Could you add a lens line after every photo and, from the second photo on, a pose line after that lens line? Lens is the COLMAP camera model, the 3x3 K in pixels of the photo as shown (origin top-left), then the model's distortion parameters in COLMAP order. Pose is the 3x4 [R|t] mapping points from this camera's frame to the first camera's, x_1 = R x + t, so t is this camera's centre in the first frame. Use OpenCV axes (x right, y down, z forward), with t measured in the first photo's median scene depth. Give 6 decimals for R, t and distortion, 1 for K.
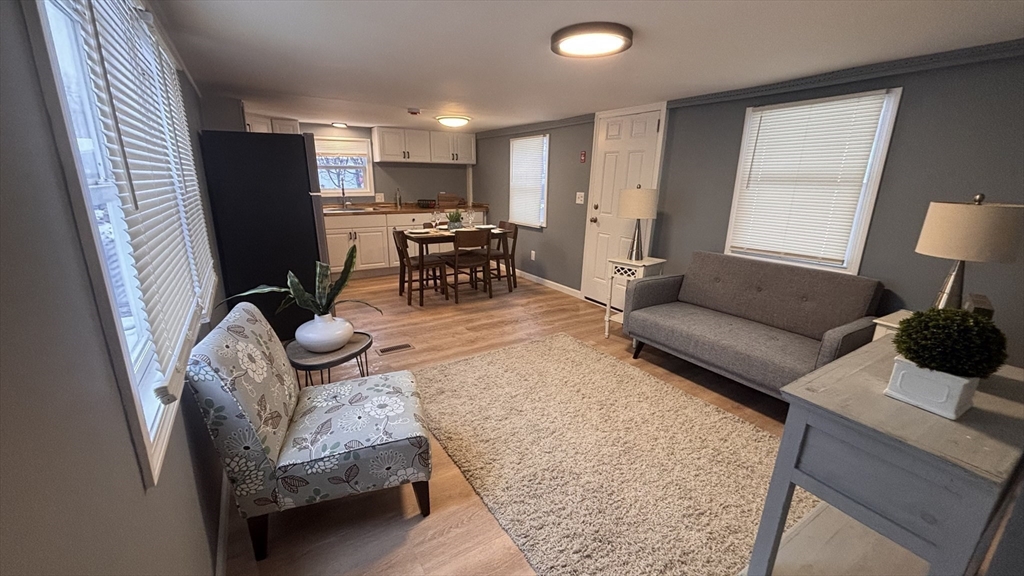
lens RADIAL K [[411.7, 0, 509.3], [0, 411.7, 291.2], [0, 0, 1]] dist [0.003862, 0.000015]
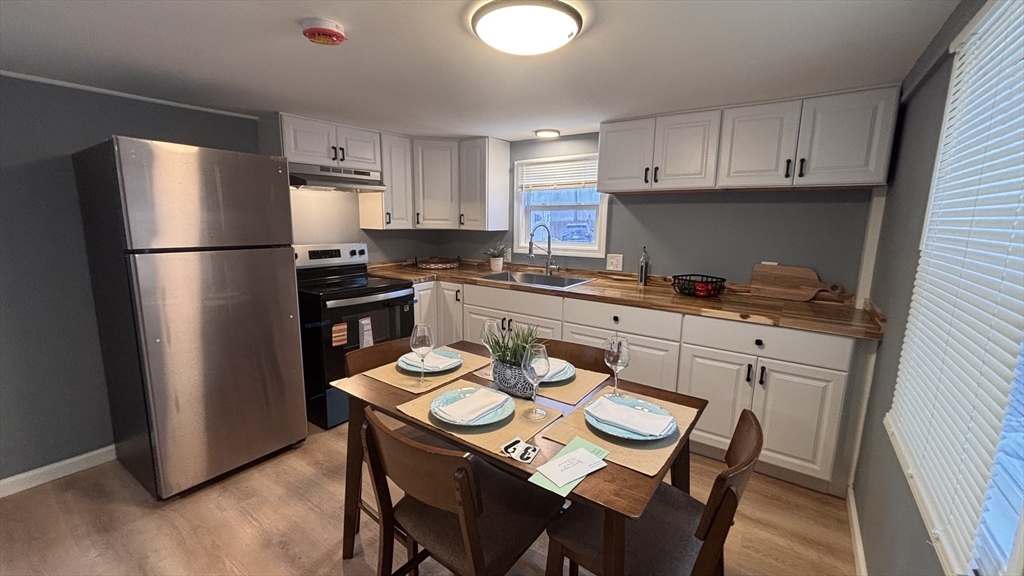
lens RADIAL K [[411.7, 0, 510.1], [0, 411.7, 286.4], [0, 0, 1]] dist [0.003862, 0.000015]
pose [[0.385794, 0.143434, -0.911367, 0.108882], [-0.258165, 0.965160, 0.042616, -0.188143], [0.885728, 0.218842, 0.409382, 0.688101]]
